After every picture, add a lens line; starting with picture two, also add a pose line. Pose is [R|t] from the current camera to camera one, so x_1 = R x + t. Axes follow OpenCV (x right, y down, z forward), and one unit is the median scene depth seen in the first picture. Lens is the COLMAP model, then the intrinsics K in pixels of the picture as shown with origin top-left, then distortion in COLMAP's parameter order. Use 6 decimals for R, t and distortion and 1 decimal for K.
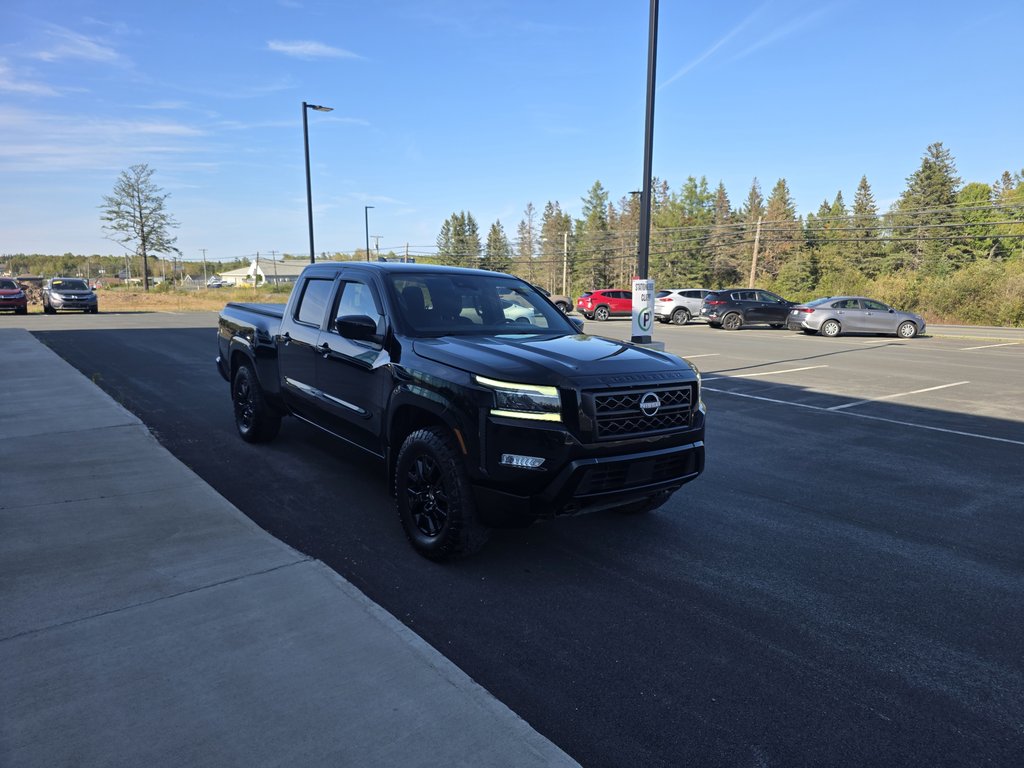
lens RADIAL K [[680.8, 0, 521.4], [0, 680.8, 383.8], [0, 0, 1]] dist [0.049987, -0.040143]
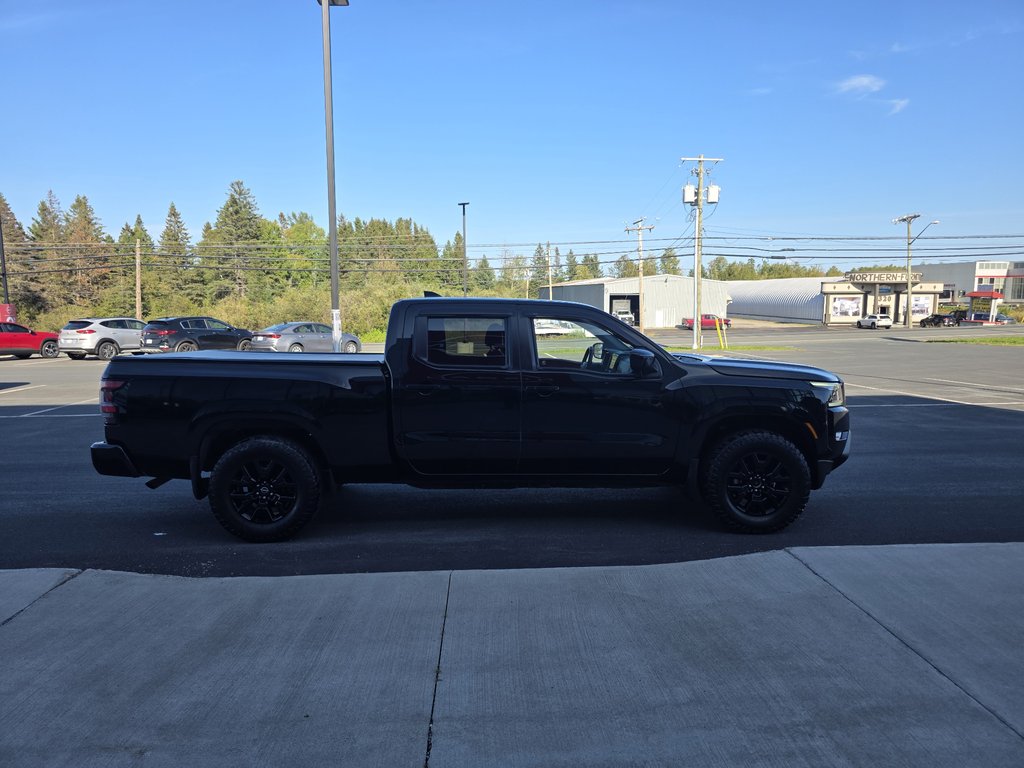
lens RADIAL K [[680.8, 0, 521.4], [0, 680.8, 383.8], [0, 0, 1]] dist [0.049987, -0.040143]
pose [[0.583501, -0.104954, 0.805302, -0.164234], [0.134207, 0.990442, 0.031840, -0.013917], [-0.800946, 0.089498, 0.592009, 0.069574]]
